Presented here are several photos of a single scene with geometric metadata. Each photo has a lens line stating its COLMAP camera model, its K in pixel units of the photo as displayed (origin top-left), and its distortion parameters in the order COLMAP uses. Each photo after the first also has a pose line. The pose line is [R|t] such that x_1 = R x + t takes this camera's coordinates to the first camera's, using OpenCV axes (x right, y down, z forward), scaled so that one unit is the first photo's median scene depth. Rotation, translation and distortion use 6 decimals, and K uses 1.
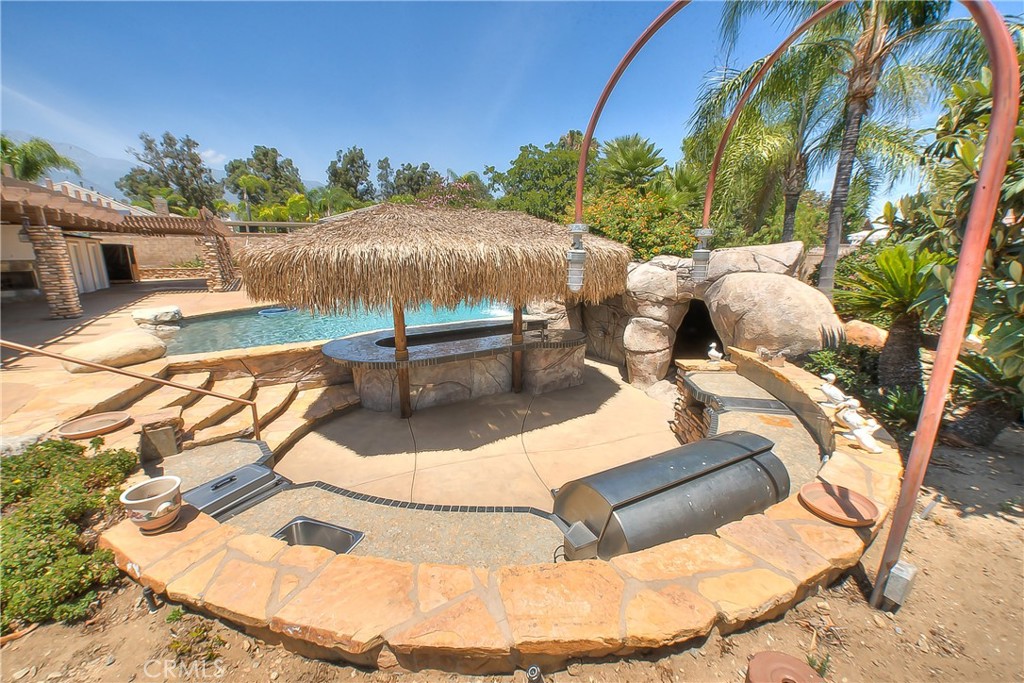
lens RADIAL K [[393.8, 0, 512.0], [0, 393.8, 341.5], [0, 0, 1]] dist [-0.004356, -0.000376]
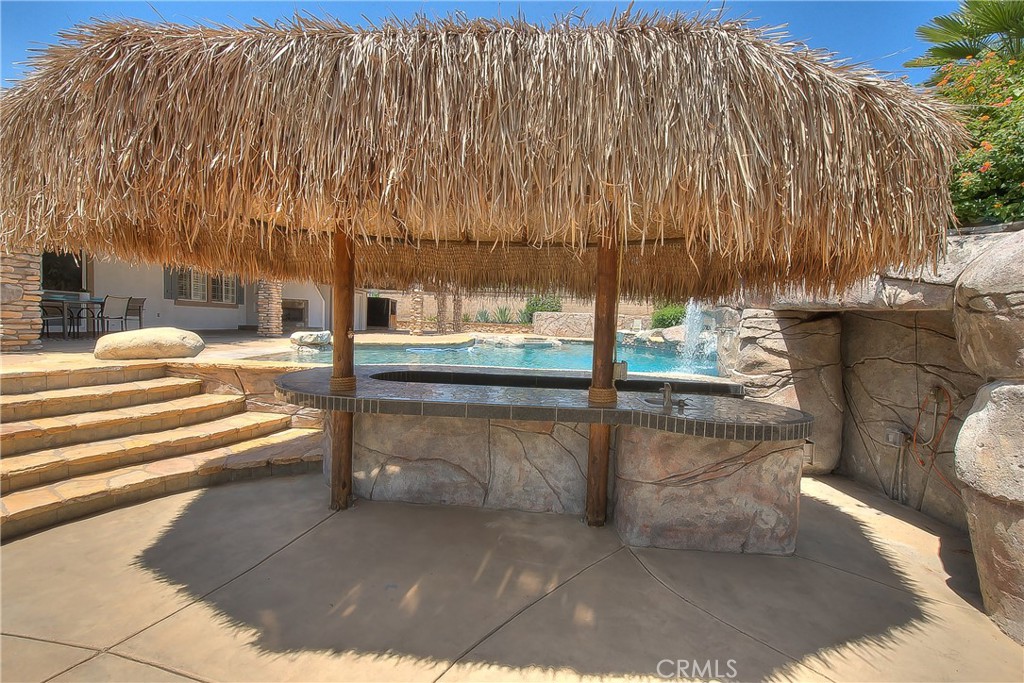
lens RADIAL K [[416.0, 0, 507.7], [0, 416.0, 344.4], [0, 0, 1]] dist [0.000620, -0.000446]
pose [[0.809503, 0.056076, -0.584431, 0.193987], [-0.165775, 0.976755, -0.135898, 0.015040], [0.563225, 0.206894, 0.799983, 0.545400]]
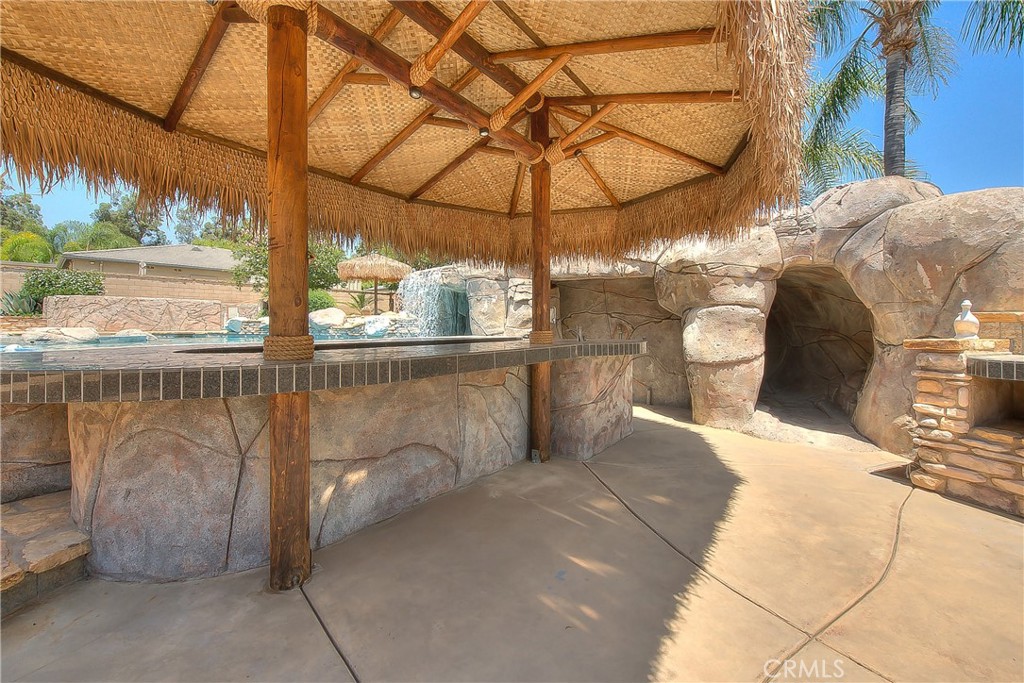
lens RADIAL K [[417.6, 0, 517.7], [0, 417.6, 322.6], [0, 0, 1]] dist [-0.000585, -0.000286]
pose [[0.928425, 0.001342, 0.371518, -0.196404], [0.085934, 0.972100, -0.218261, 0.078039], [-0.361446, 0.234565, 0.902406, 0.538811]]
